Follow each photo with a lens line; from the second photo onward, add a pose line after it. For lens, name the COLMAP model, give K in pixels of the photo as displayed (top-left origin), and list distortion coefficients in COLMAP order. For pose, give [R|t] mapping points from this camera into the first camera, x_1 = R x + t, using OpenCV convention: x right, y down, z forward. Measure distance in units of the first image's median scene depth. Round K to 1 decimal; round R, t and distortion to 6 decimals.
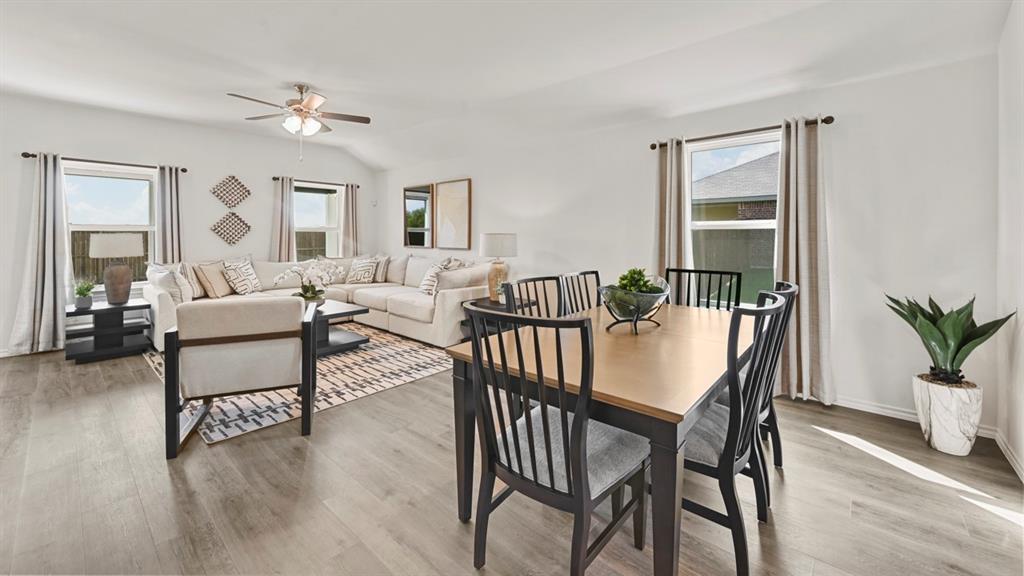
lens RADIAL K [[401.1, 0, 511.1], [0, 401.1, 235.9], [0, 0, 1]] dist [-0.000393, -0.000110]
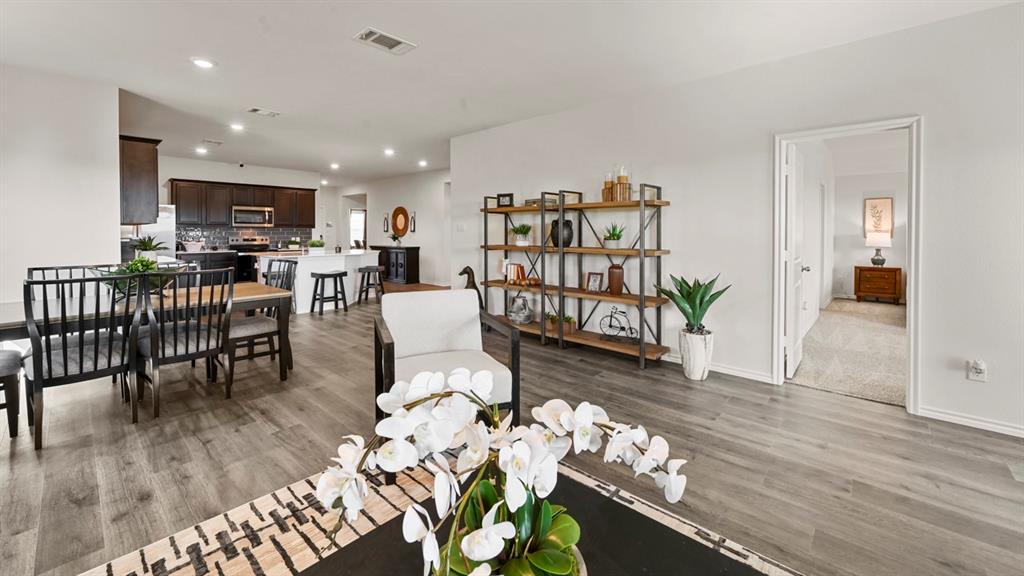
lens RADIAL K [[407.1, 0, 510.2], [0, 407.1, 233.4], [0, 0, 1]] dist [-0.001048, -0.000102]
pose [[-0.999810, 0.000089, 0.019471, -0.605157], [0.000274, 0.999955, 0.009451, -0.009056], [-0.019470, 0.009455, -0.999766, 1.423481]]
